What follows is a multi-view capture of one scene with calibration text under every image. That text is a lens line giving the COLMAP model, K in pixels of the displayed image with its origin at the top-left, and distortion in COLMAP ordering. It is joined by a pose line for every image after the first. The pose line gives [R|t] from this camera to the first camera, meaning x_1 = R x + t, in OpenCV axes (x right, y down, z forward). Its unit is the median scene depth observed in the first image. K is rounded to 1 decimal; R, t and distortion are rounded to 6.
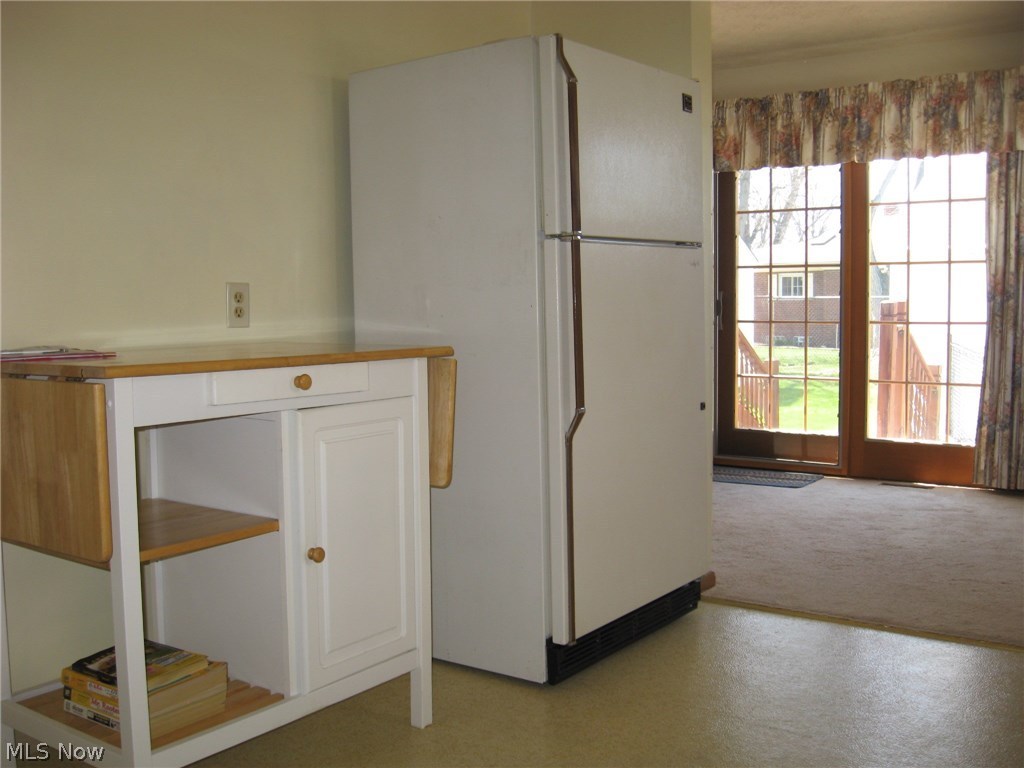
lens RADIAL K [[1057.1, 0, 512.0], [0, 1057.1, 384.0], [0, 0, 1]] dist [-0.122363, 0.012387]
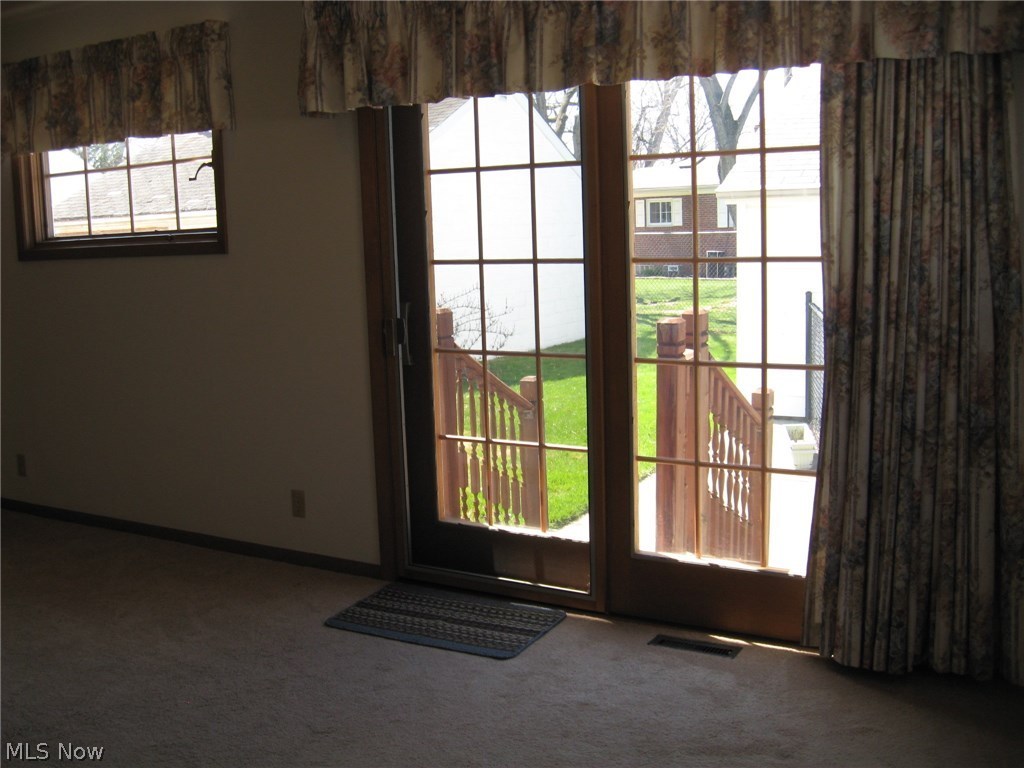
lens RADIAL K [[1057.1, 0, 512.0], [0, 1057.1, 384.0], [0, 0, 1]] dist [-0.122363, 0.012387]
pose [[0.994776, -0.040389, 0.093755, 0.233737], [0.033092, 0.996395, 0.078119, -0.101122], [-0.096573, -0.074609, 0.992526, 0.443549]]
